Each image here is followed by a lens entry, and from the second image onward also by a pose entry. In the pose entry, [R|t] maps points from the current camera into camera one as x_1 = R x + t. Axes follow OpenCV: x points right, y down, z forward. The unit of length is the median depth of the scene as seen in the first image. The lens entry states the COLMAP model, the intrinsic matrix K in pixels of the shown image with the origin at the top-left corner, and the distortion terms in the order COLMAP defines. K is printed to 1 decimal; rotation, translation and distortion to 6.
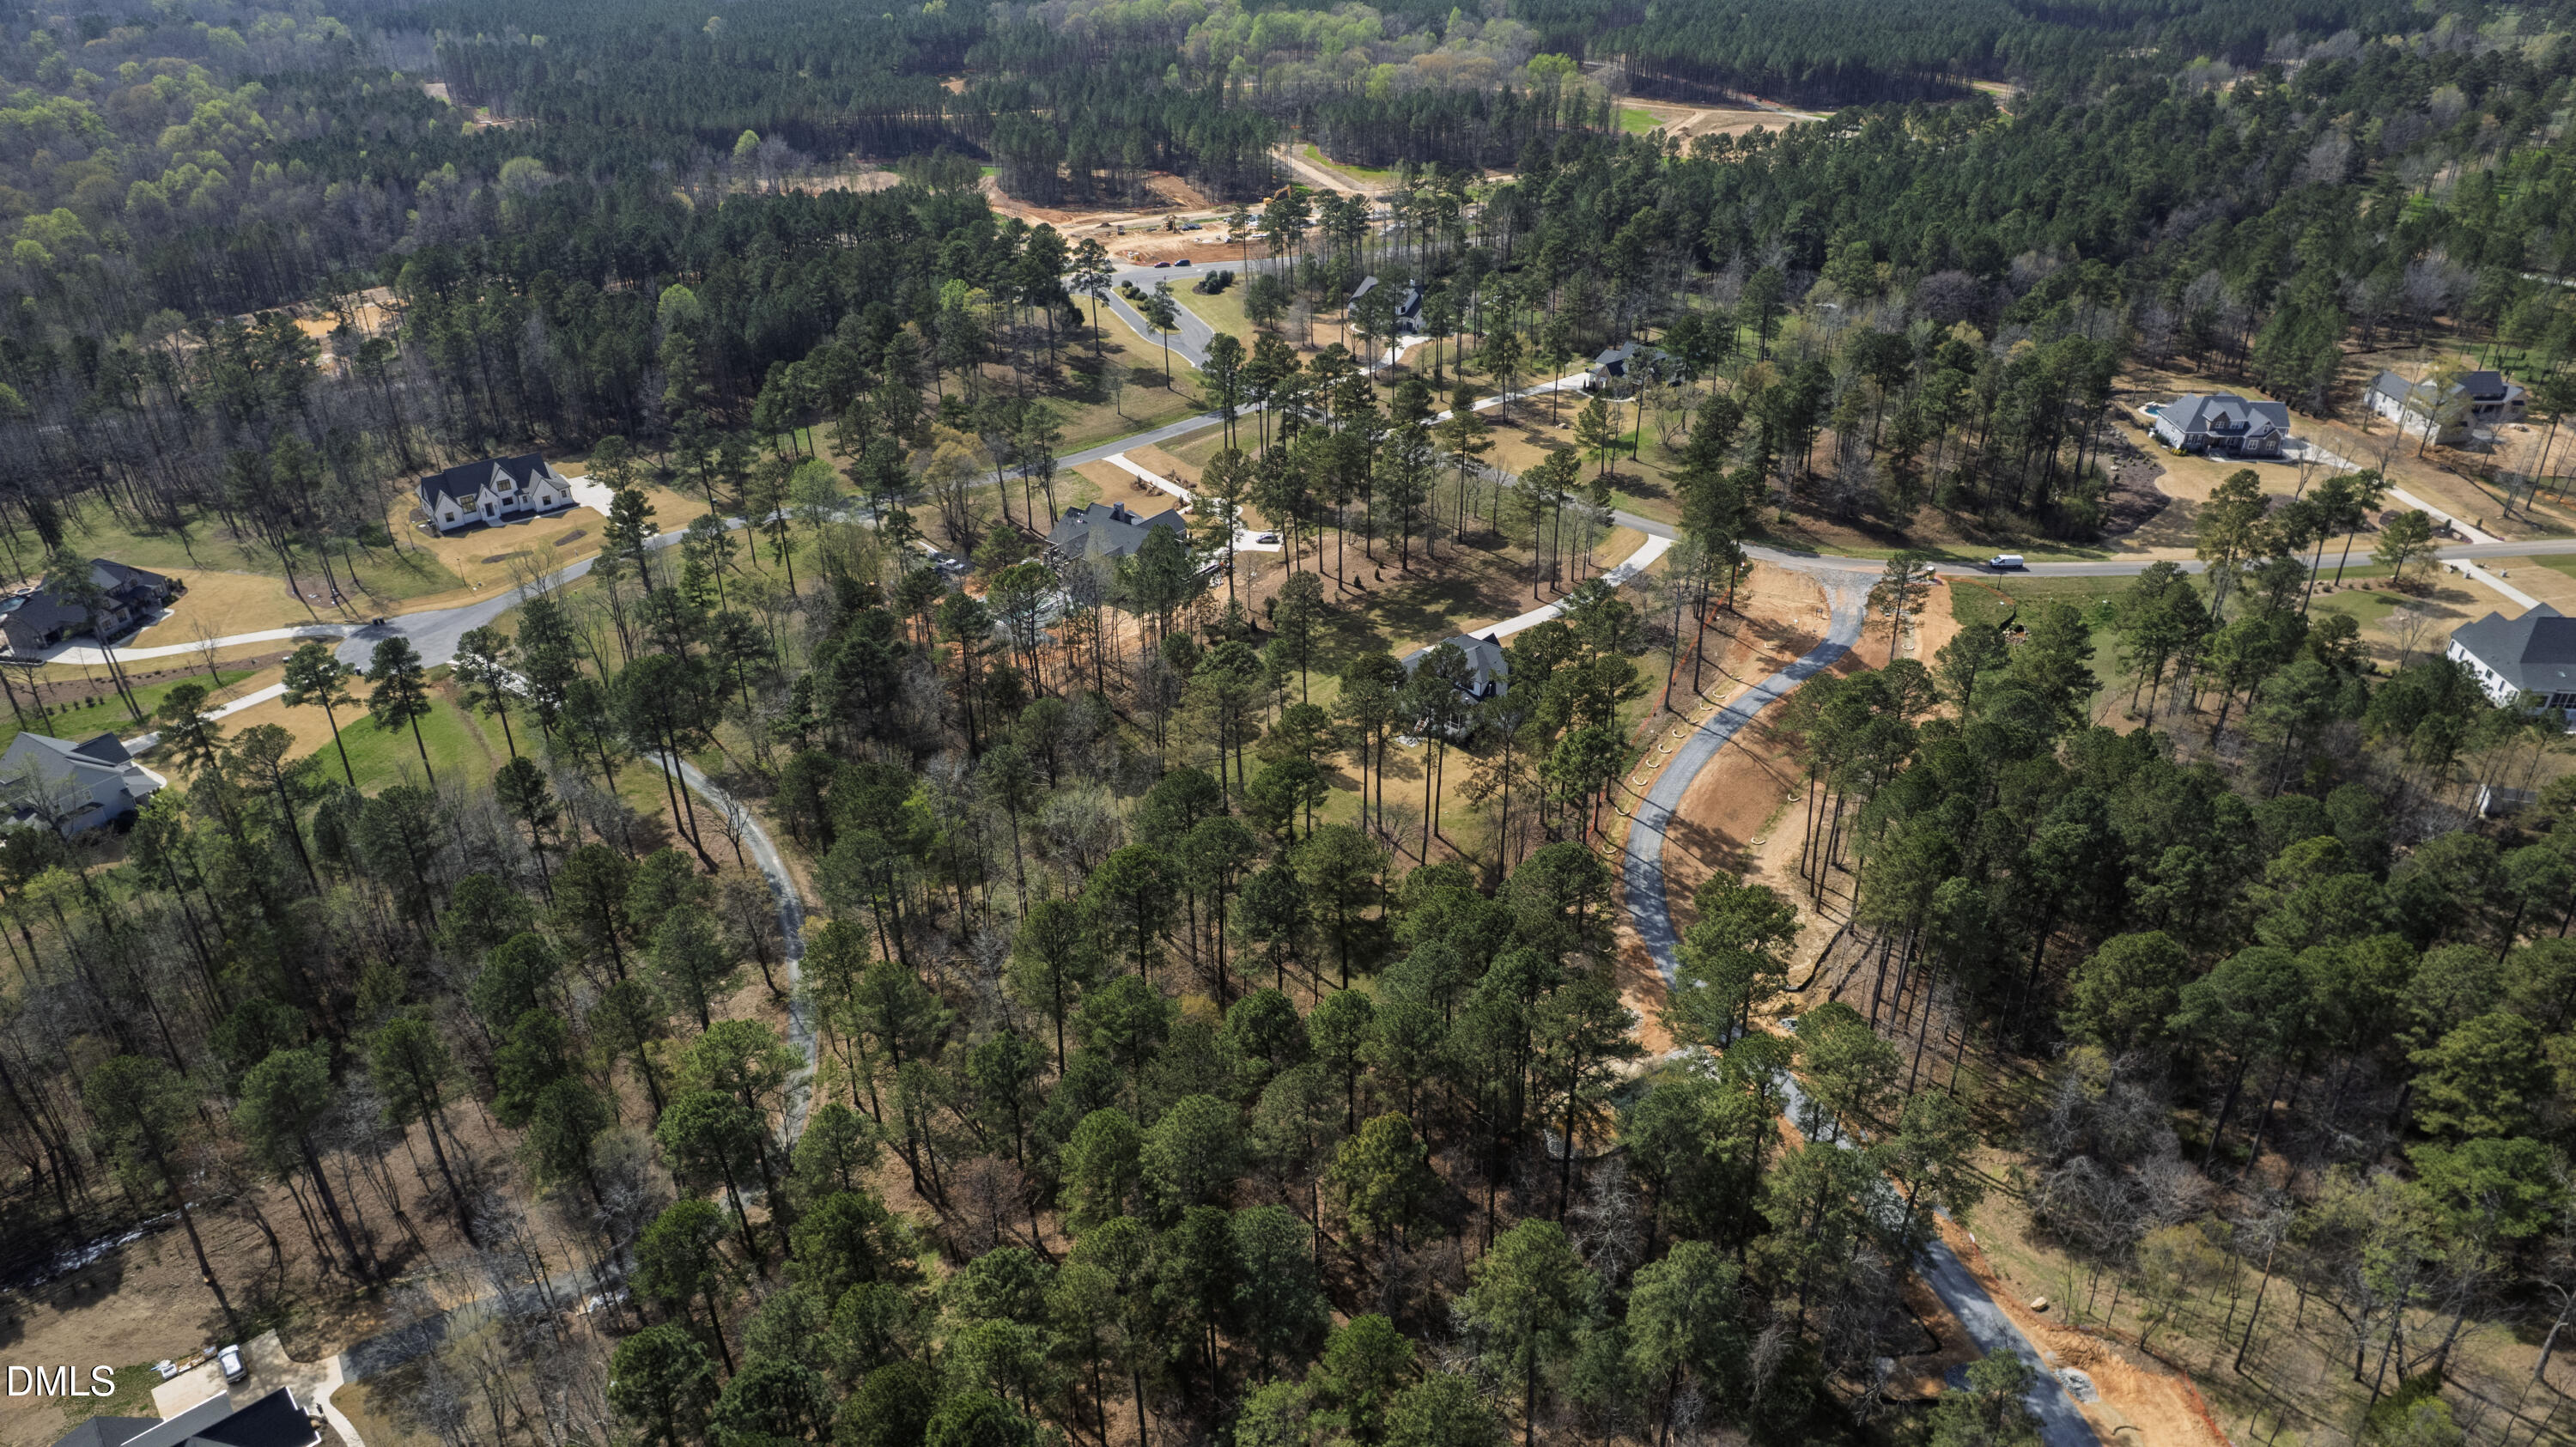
lens RADIAL K [[1637.7, 0, 1294.4], [0, 1637.7, 719.4], [0, 0, 1]] dist [-0.068577, 0.060023]
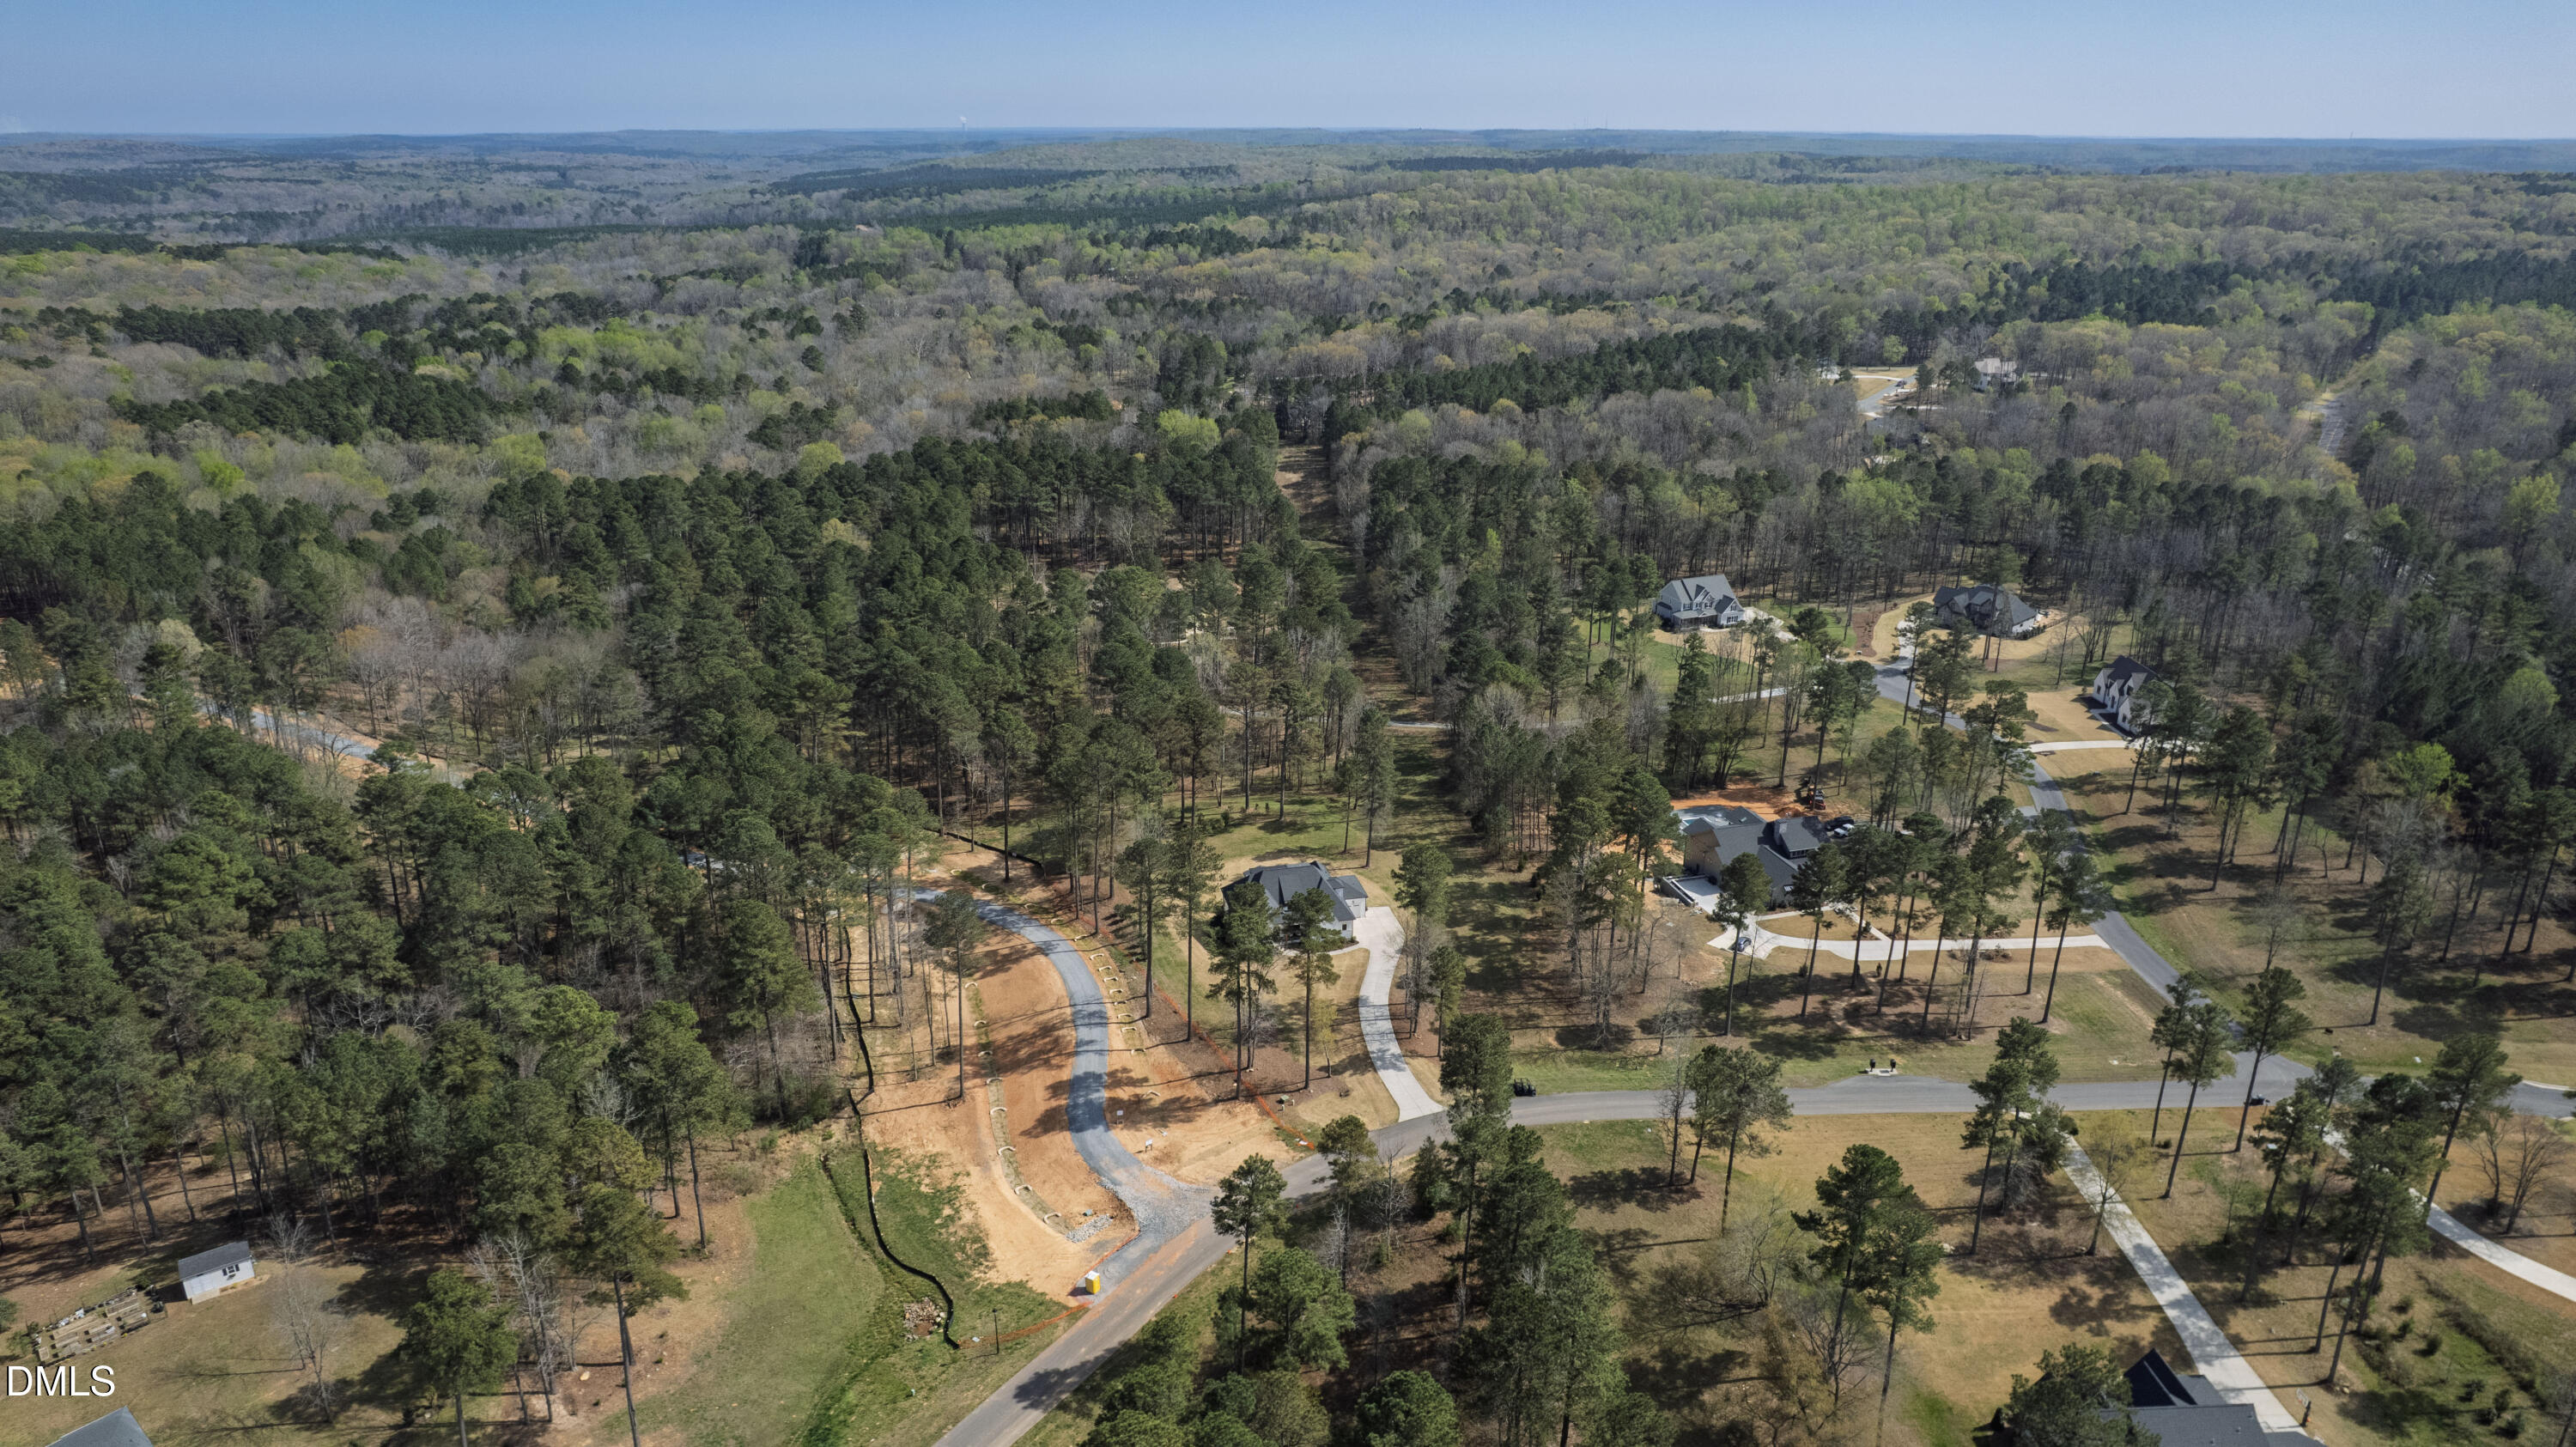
lens RADIAL K [[1637.7, 0, 1279.9], [0, 1637.7, 730.3], [0, 0, 1]] dist [-0.068577, 0.060023]
pose [[-0.606673, 0.281406, -0.743477, 0.700820], [-0.387059, 0.712338, 0.585458, -0.576680], [0.694358, 0.642951, -0.323235, 1.059604]]
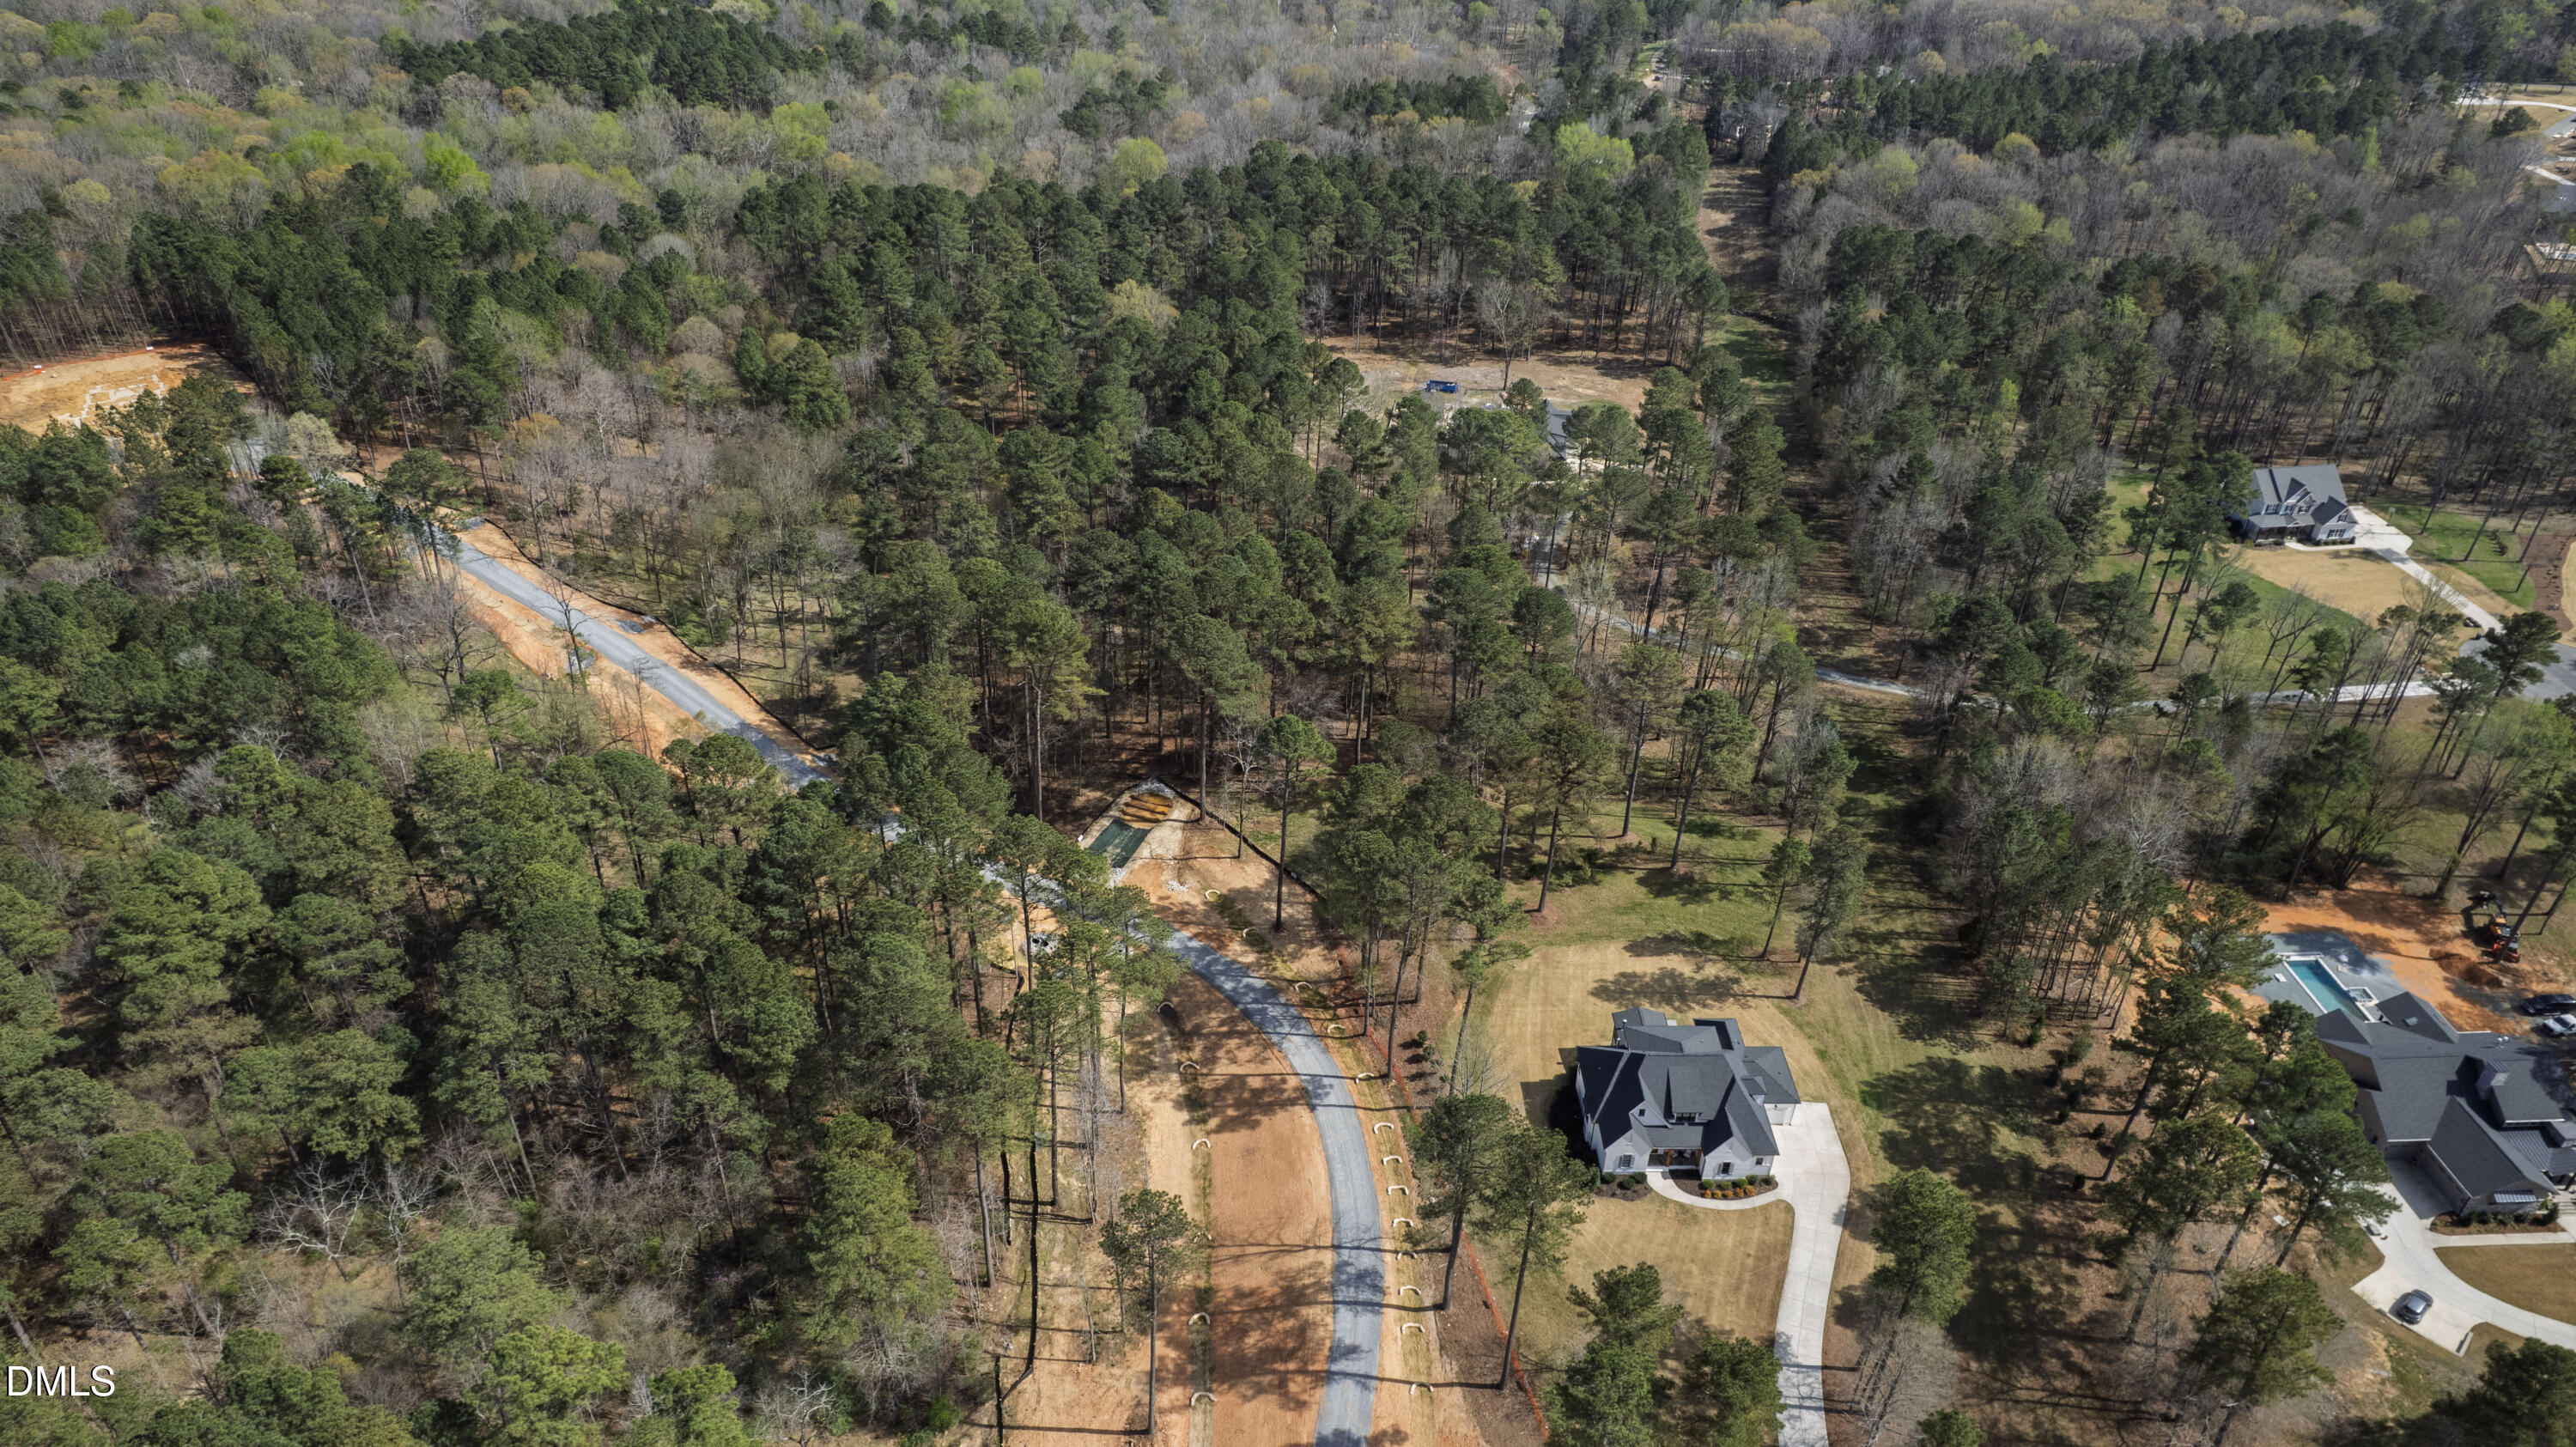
lens RADIAL K [[1637.7, 0, 1284.0], [0, 1637.7, 723.8], [0, 0, 1]] dist [-0.068577, 0.060023]
pose [[-0.769998, 0.346307, -0.535887, 0.454488], [-0.317008, 0.521246, 0.792344, -0.486891], [0.553723, 0.779983, -0.291576, 0.836197]]
